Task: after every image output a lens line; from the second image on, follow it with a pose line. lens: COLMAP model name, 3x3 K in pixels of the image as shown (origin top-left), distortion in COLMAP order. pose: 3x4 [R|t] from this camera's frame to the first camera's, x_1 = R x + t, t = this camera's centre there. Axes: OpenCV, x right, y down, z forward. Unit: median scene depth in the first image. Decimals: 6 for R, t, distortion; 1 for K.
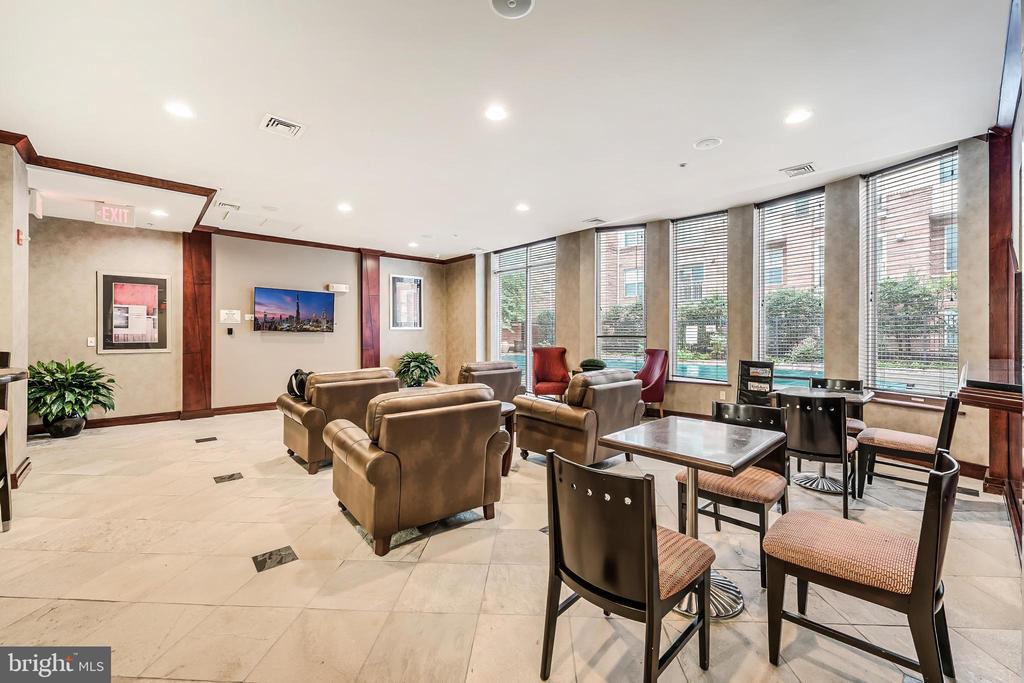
lens RADIAL K [[408.4, 0, 512.0], [0, 408.4, 337.0], [0, 0, 1]] dist [0.000010, -0.000003]
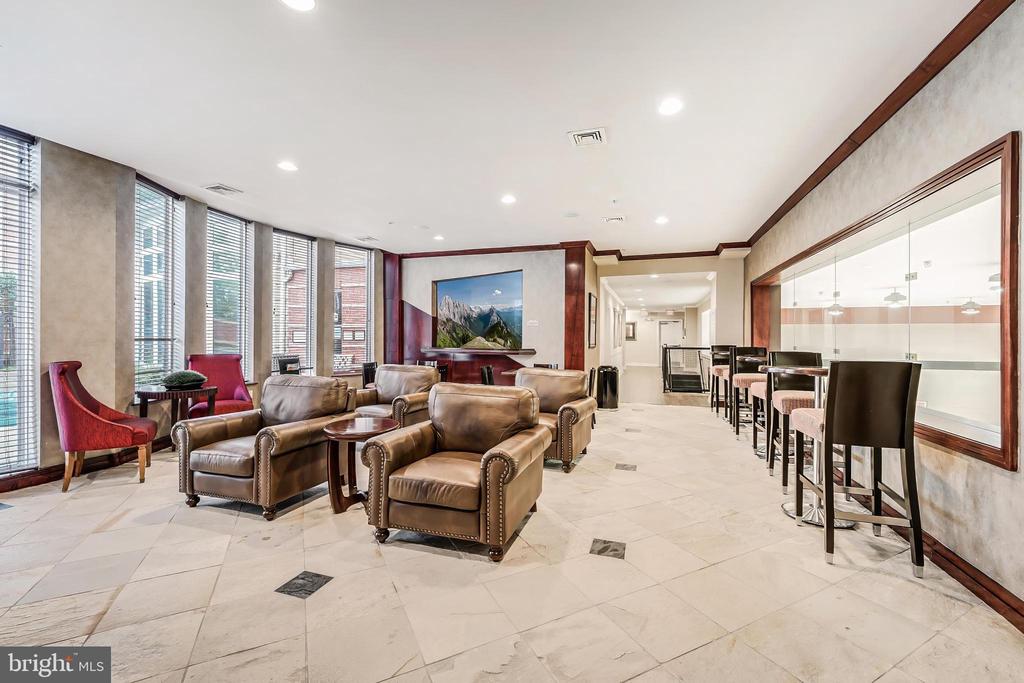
lens RADIAL K [[415.0, 0, 512.0], [0, 415.0, 341.5], [0, 0, 1]] dist [-0.000285, -0.000031]
pose [[-0.488802, -0.009055, 0.872348, -1.194826], [-0.002570, 0.999957, 0.008939, -0.008564], [-0.872391, 0.002128, -0.488804, 1.450015]]
